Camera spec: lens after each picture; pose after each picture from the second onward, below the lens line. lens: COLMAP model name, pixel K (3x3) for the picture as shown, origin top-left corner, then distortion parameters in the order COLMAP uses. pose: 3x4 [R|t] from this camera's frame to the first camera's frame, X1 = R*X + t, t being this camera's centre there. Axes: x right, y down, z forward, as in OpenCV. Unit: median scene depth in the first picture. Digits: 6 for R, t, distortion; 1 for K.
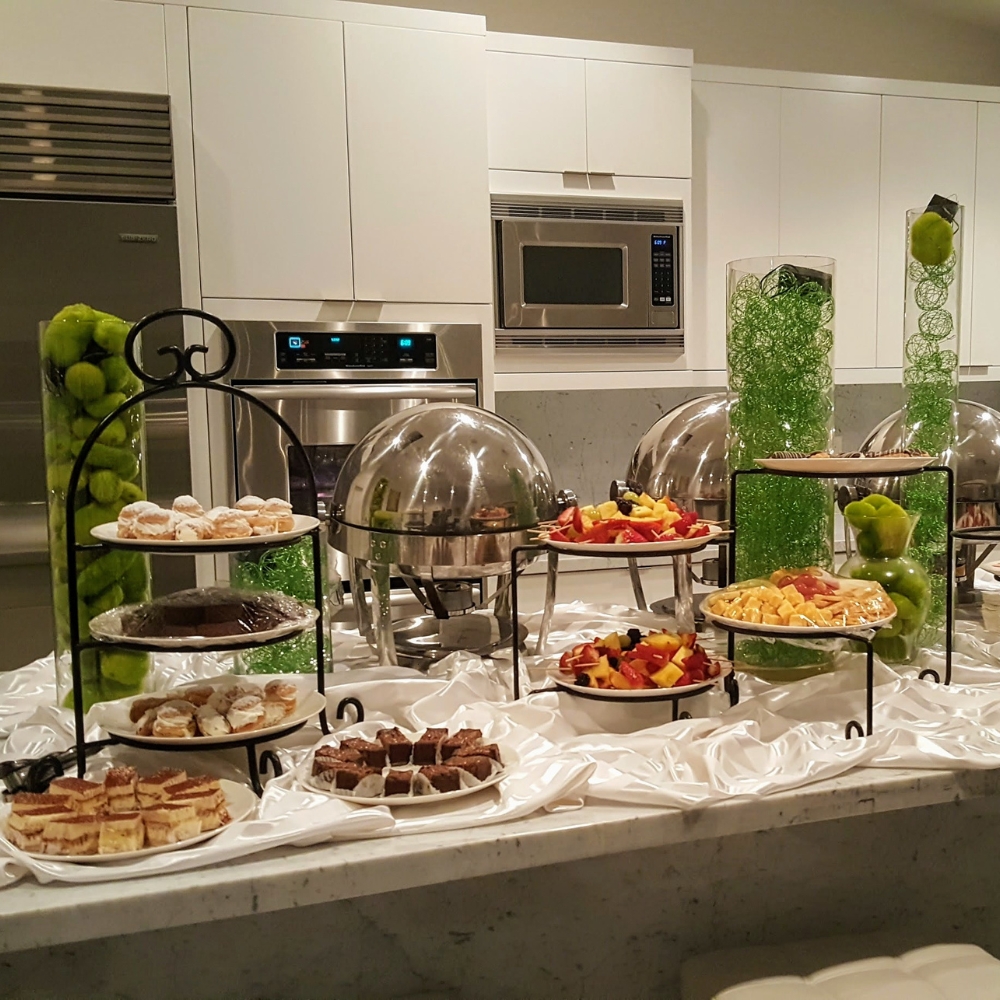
lens RADIAL K [[1219.0, 0, 500.0], [0, 1219.0, 500.0], [0, 0, 1]] dist [0.142021, 0.003547]
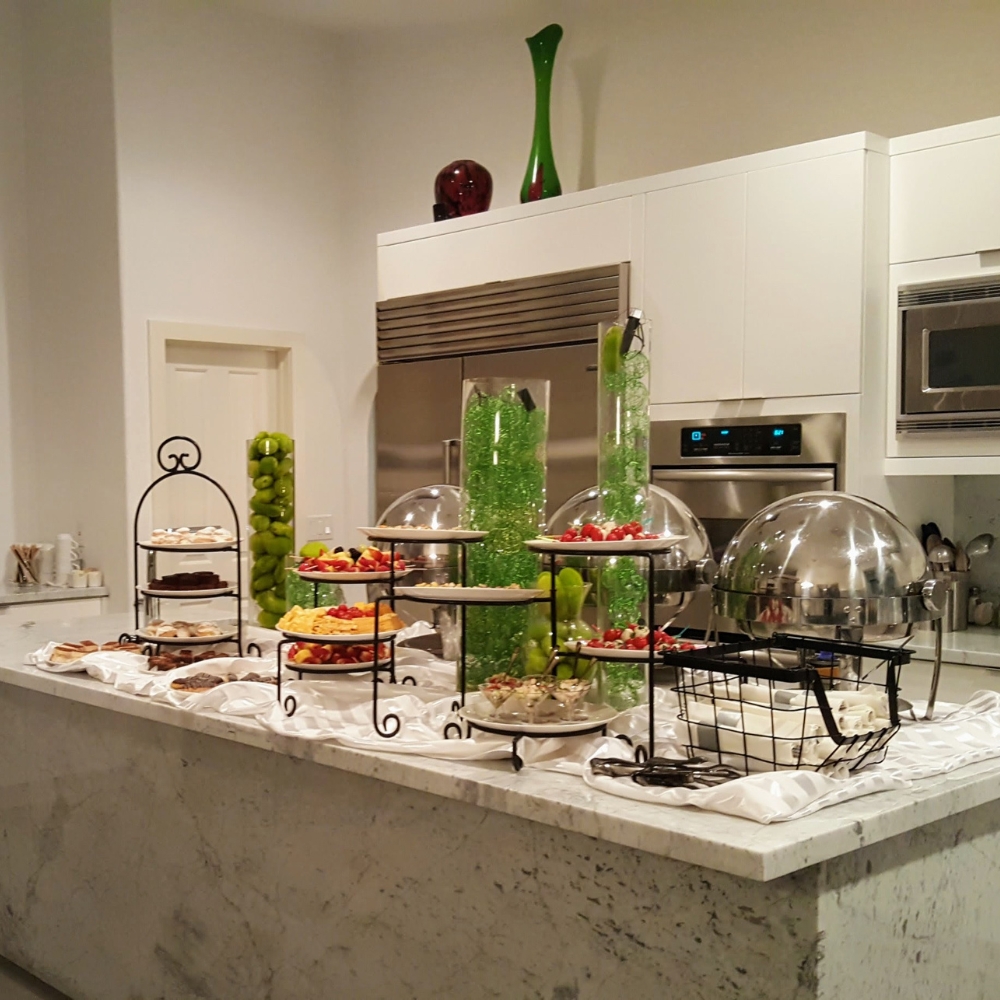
lens RADIAL K [[1327.9, 0, 500.0], [0, 1327.9, 500.0], [0, 0, 1]] dist [0.010979, 0.015688]
pose [[0.388856, 0.025050, -0.920958, 0.983993], [-0.083995, 0.996431, -0.008363, -0.034569], [0.917462, 0.080607, 0.389573, 0.291514]]
